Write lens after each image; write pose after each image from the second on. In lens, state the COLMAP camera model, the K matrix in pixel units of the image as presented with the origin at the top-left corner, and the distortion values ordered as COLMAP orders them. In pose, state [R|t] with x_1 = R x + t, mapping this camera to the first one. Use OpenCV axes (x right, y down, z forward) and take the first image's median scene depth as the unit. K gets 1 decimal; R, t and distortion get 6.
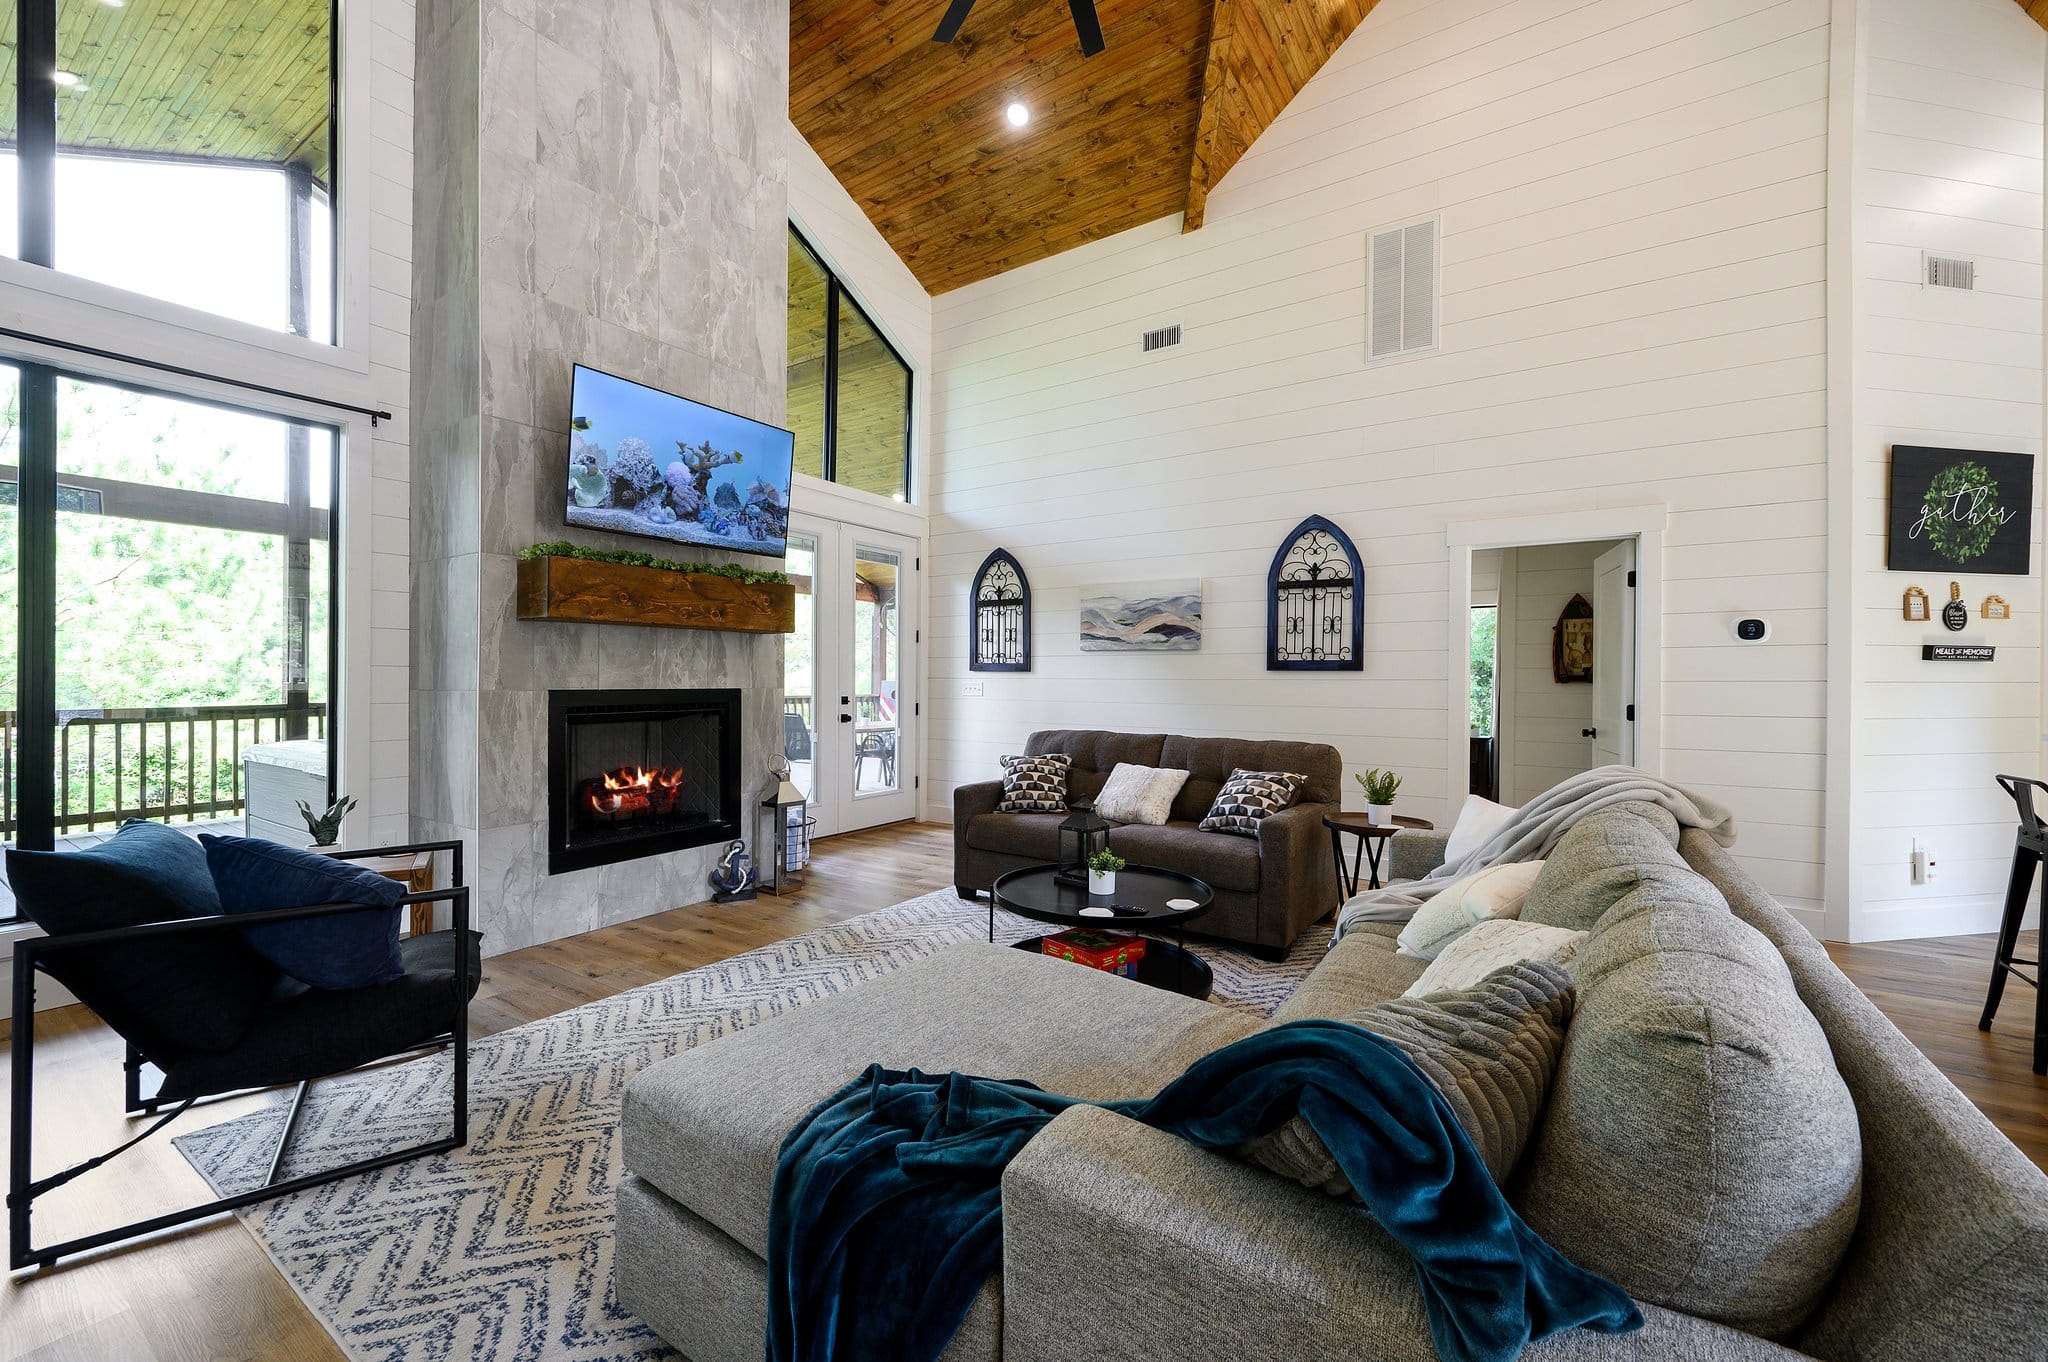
lens RADIAL K [[820.1, 0, 1028.3], [0, 820.1, 677.7], [0, 0, 1]] dist [0.000502, 0.000208]
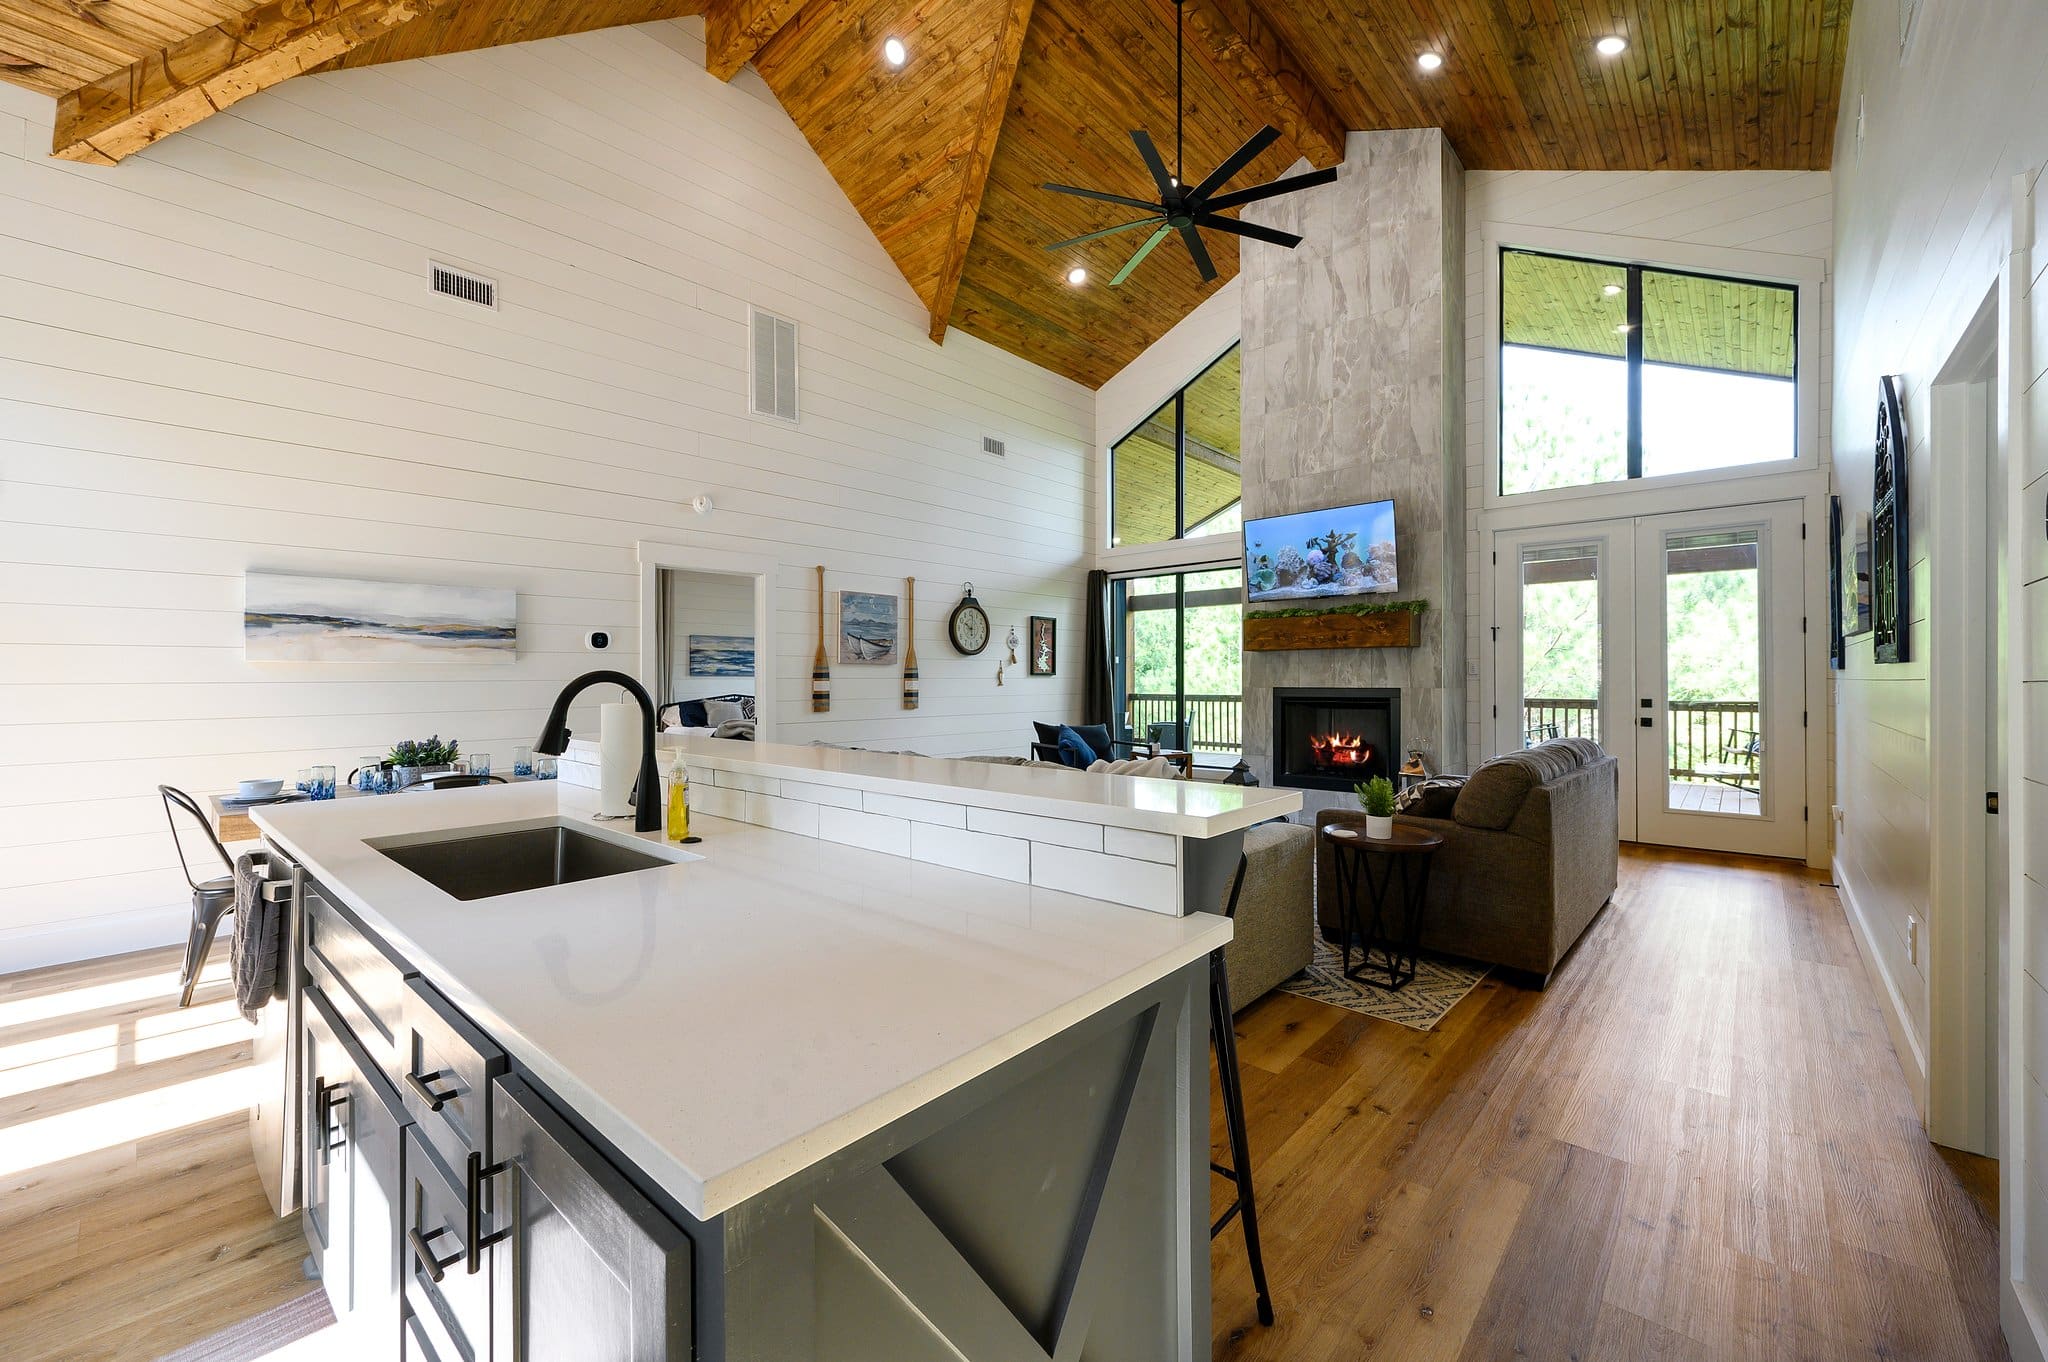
lens RADIAL K [[807.7, 0, 1026.8], [0, 807.7, 671.5], [0, 0, 1]] dist [0.000299, -0.000004]
pose [[-0.148073, -0.014890, -0.988864, 1.188811], [0.003213, 0.999874, -0.015537, 0.004847], [0.988971, -0.005478, -0.148007, 0.635044]]
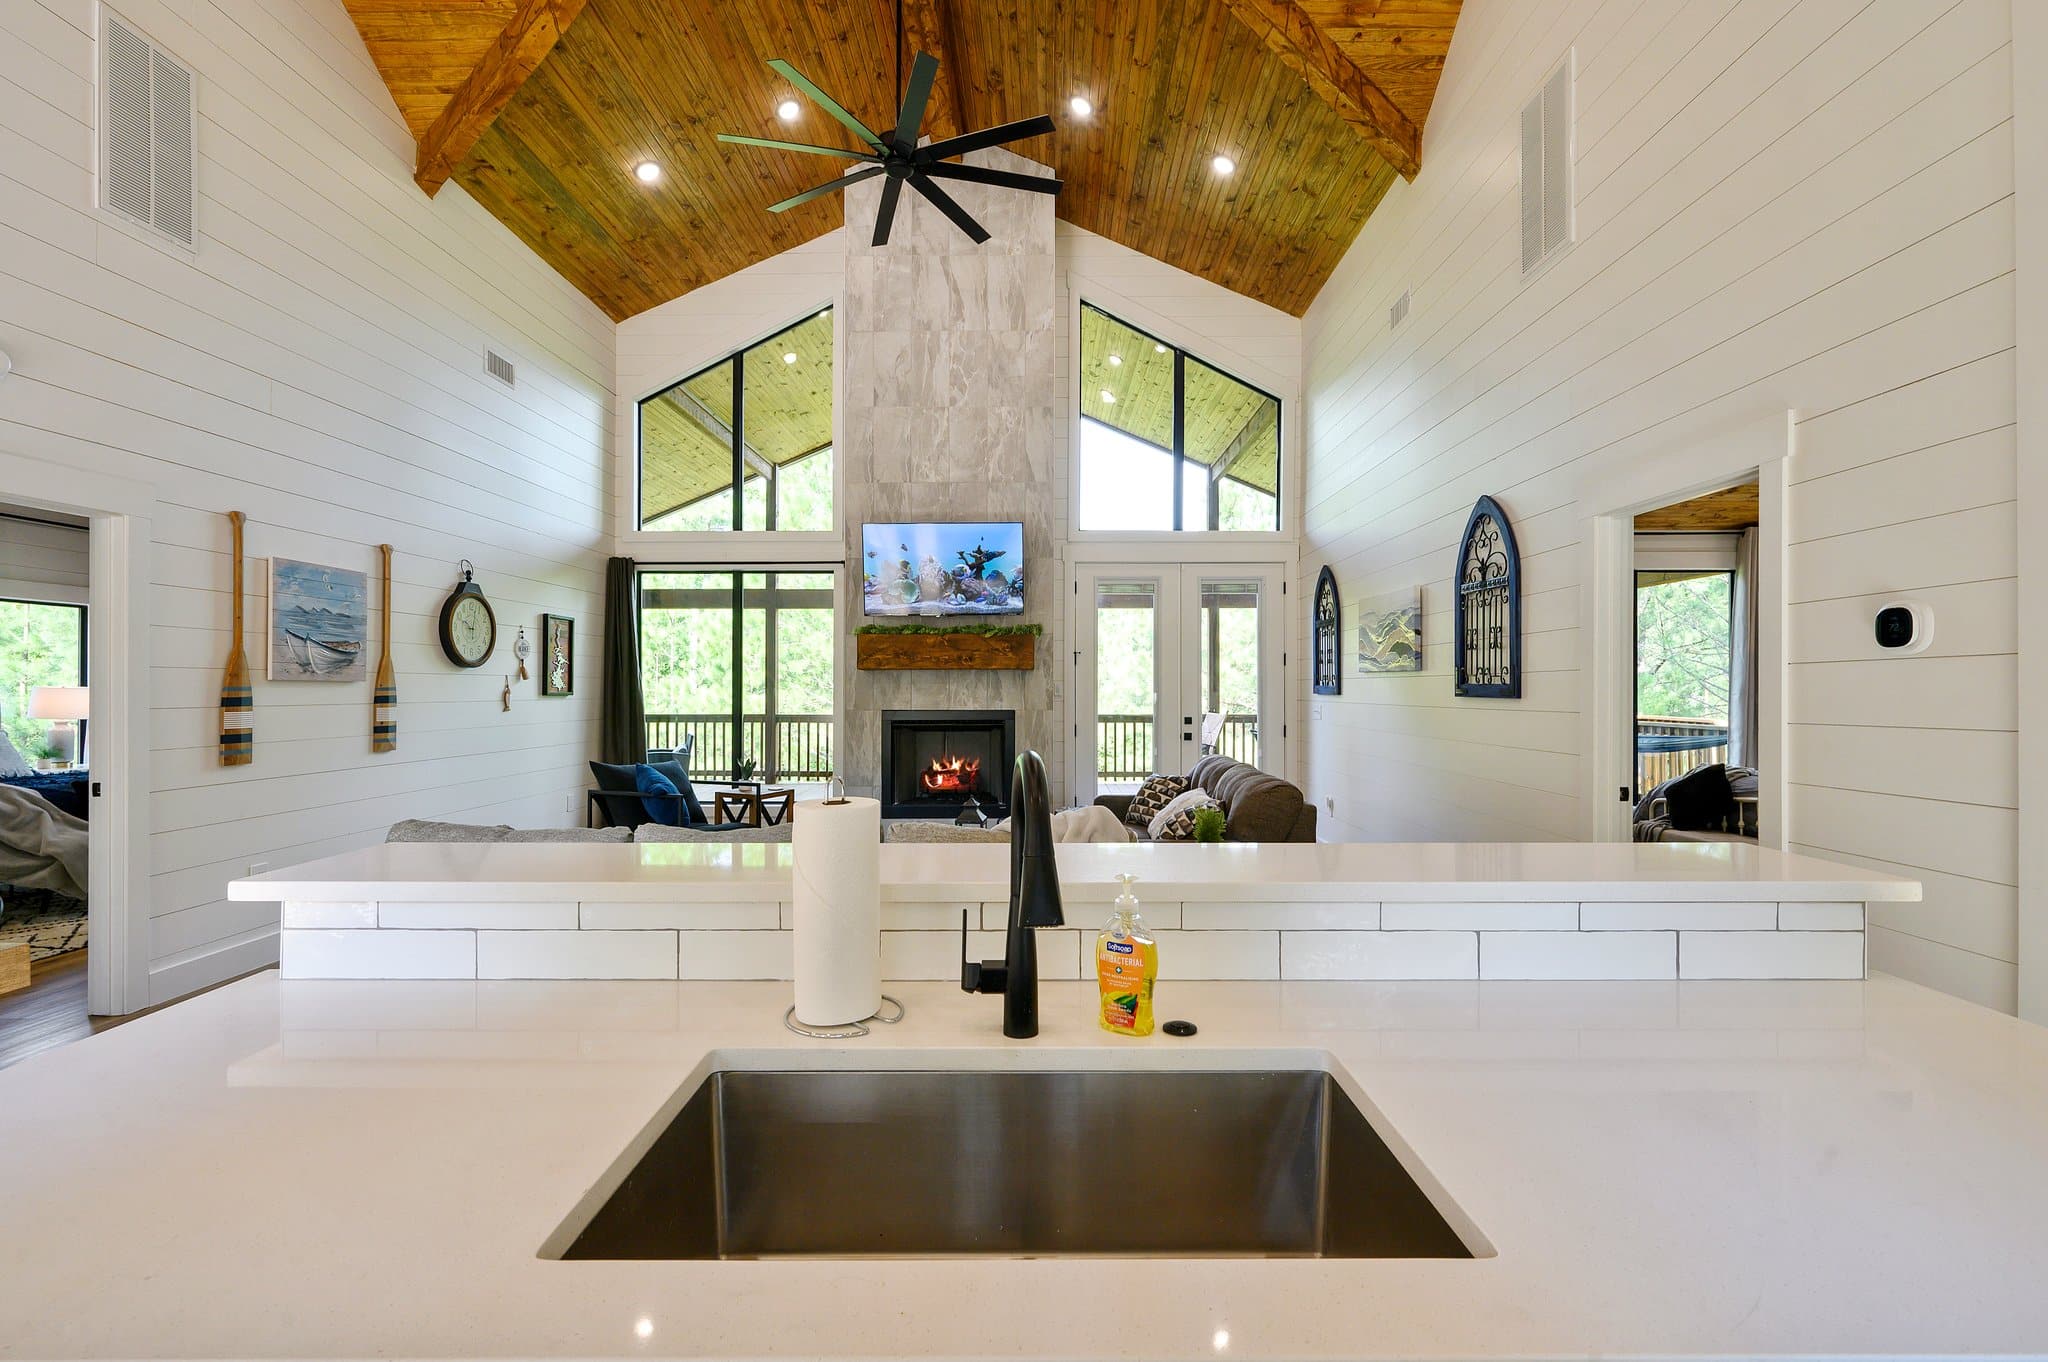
lens RADIAL K [[891.3, 0, 1024.0], [0, 891.3, 681.0], [0, 0, 1]] dist [0.001401, -0.000129]
pose [[0.538462, -0.012475, -0.842557, 1.016200], [0.004916, 0.999920, -0.011663, -0.020004], [0.842635, 0.002138, 0.538480, 0.220789]]
